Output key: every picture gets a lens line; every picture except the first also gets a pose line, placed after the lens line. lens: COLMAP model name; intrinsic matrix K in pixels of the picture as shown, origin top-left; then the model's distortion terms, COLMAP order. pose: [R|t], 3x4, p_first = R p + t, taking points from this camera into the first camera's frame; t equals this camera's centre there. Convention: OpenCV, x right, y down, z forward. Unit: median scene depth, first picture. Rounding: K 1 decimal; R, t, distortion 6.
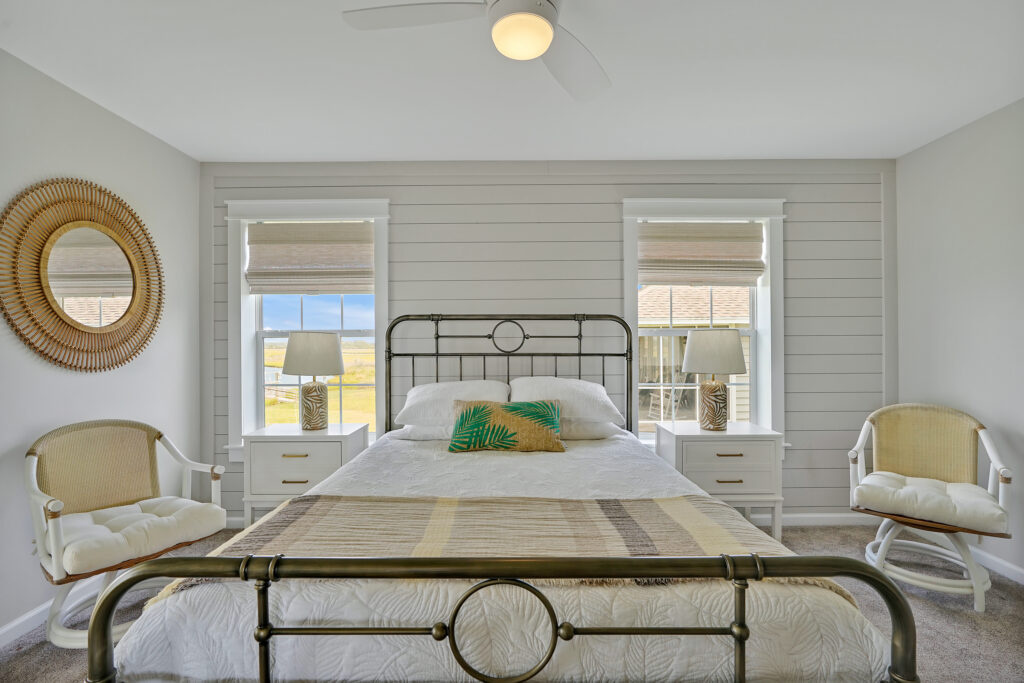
lens RADIAL K [[467.6, 0, 511.2], [0, 467.6, 343.6], [0, 0, 1]] dist [-0.013939, 0.004590]
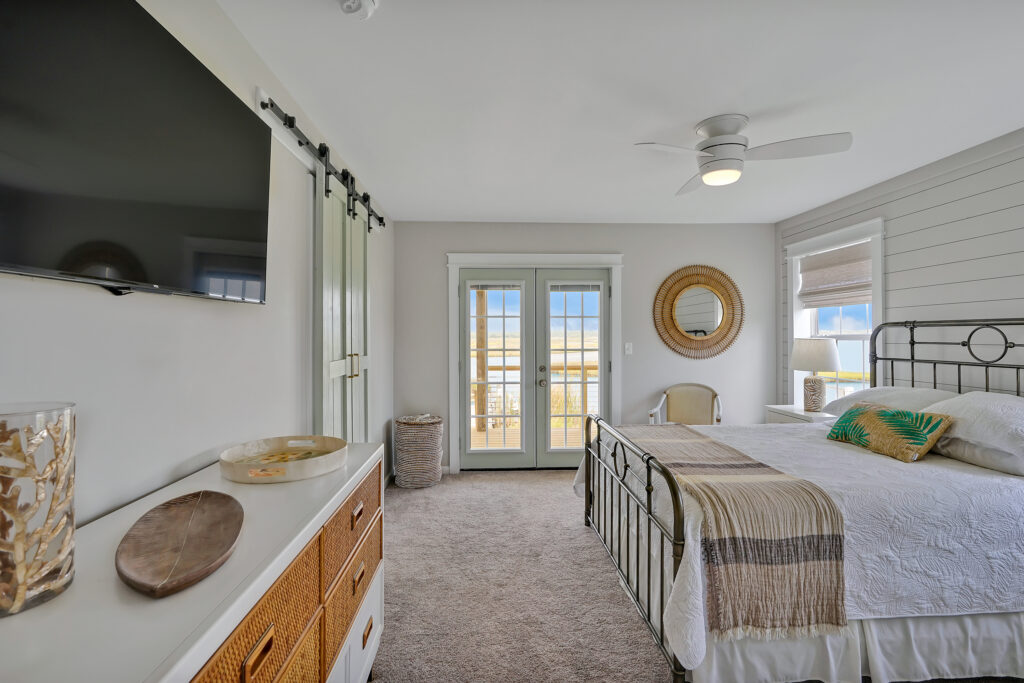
lens RADIAL K [[467.6, 0, 506.5], [0, 467.6, 335.4], [0, 0, 1]] dist [-0.013939, 0.004590]
pose [[0.041353, 0.002417, -0.999142, 0.818232], [0.005974, 0.999979, 0.002666, -0.039276], [0.999127, -0.006080, 0.041338, 0.070813]]
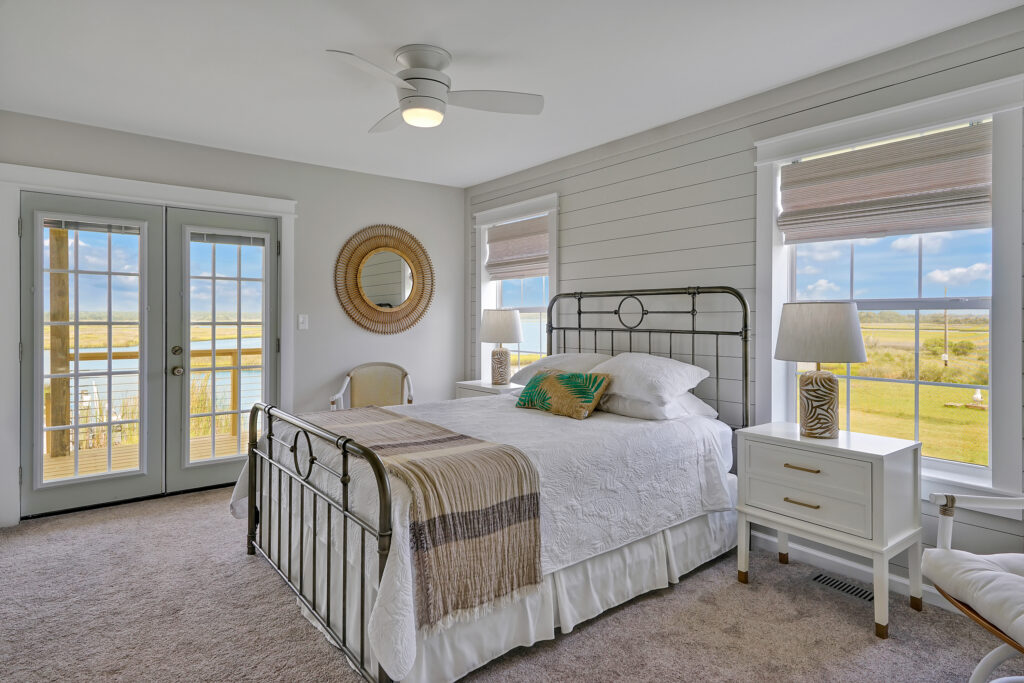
lens RADIAL K [[570.1, 0, 506.1], [0, 570.1, 320.9], [0, 0, 1]] dist [0.013664, -0.001629]
pose [[0.612218, 0.008236, -0.790646, 0.794157], [-0.002742, 0.999962, 0.008293, -0.005872], [0.790684, -0.002909, 0.612217, 0.043857]]
